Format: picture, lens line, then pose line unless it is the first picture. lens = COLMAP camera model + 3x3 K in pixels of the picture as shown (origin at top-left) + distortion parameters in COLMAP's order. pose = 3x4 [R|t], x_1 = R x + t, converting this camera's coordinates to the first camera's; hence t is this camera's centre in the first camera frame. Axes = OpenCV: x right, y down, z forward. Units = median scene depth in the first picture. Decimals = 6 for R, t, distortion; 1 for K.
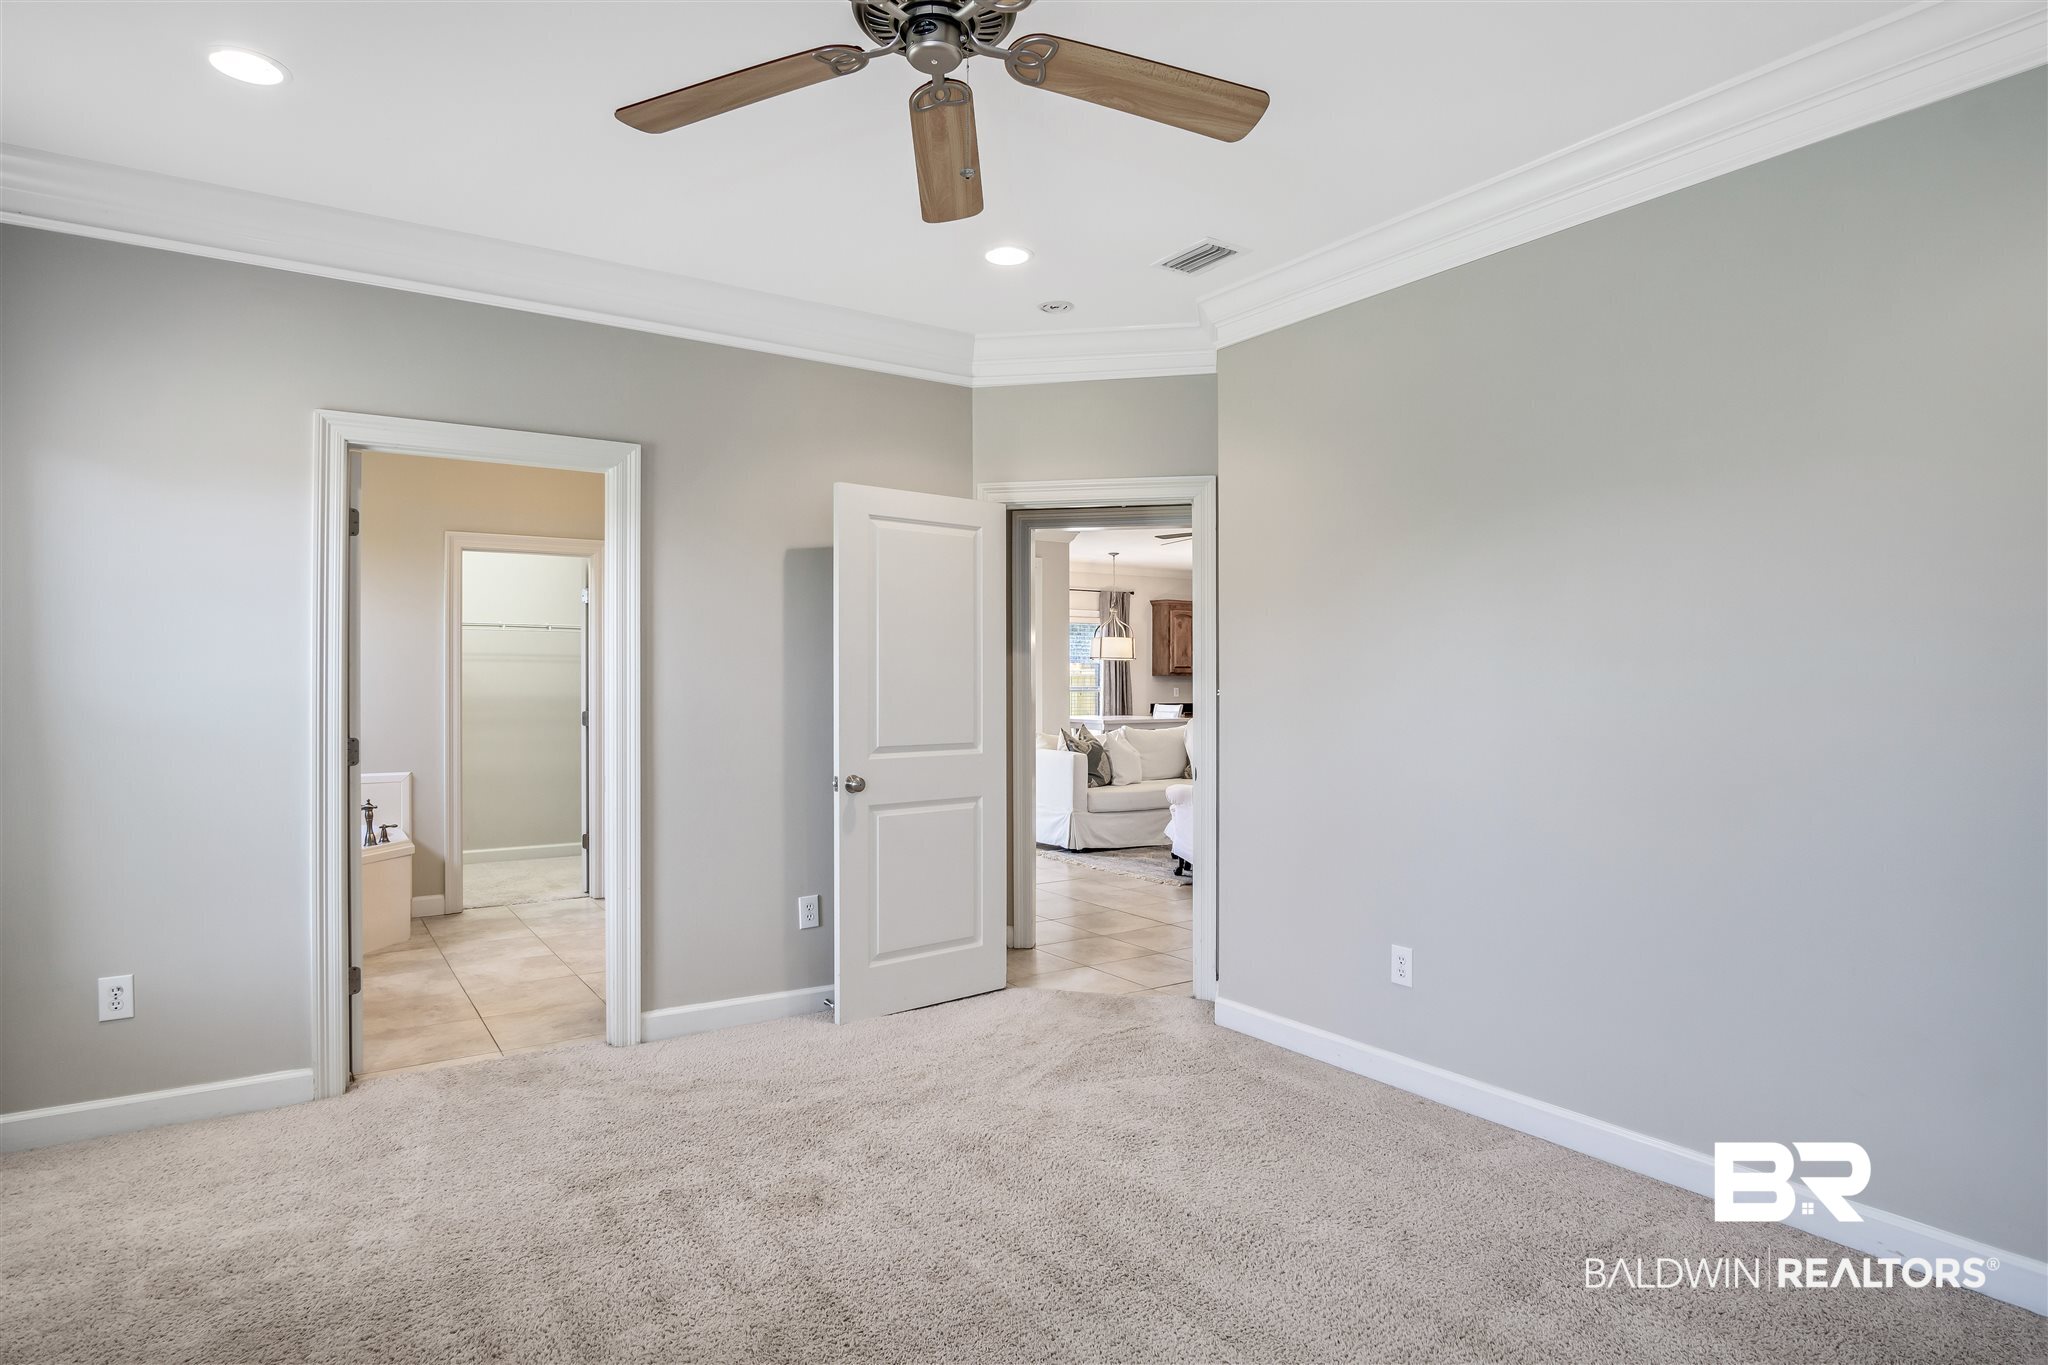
lens RADIAL K [[1124.1, 0, 1010.7], [0, 1124.1, 695.8], [0, 0, 1]] dist [-0.039110, 0.010989]
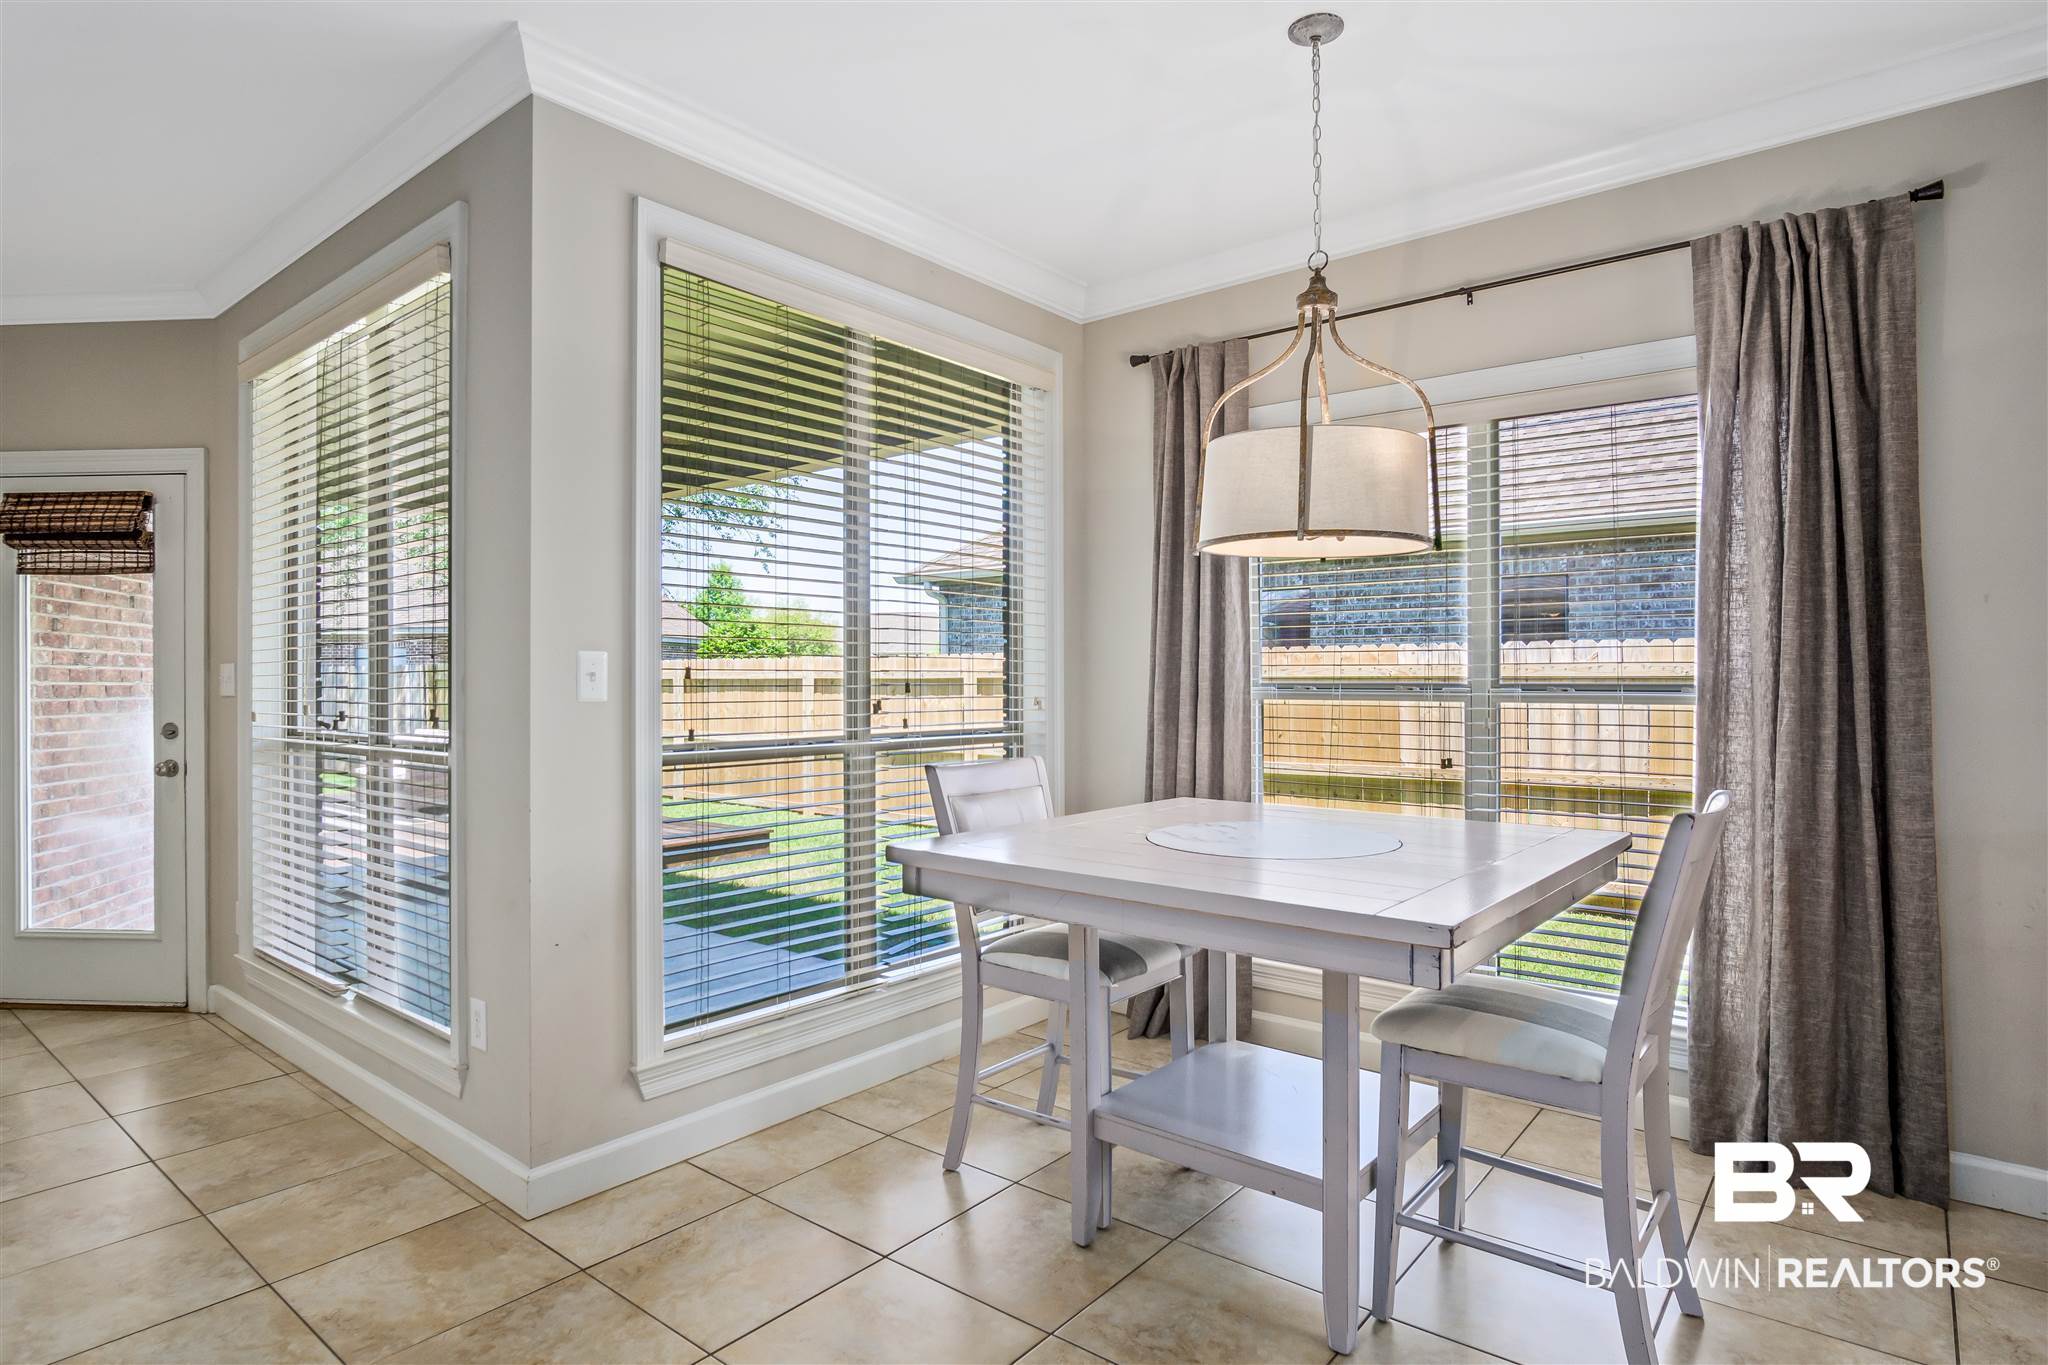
lens RADIAL K [[1107.9, 0, 1017.1], [0, 1107.9, 671.7], [0, 0, 1]] dist [-0.037545, 0.009996]
pose [[0.291197, -0.000769, -0.956663, 0.250788], [-0.007511, 0.999967, -0.003090, -0.009127], [0.956634, 0.008085, 0.291182, 0.844750]]
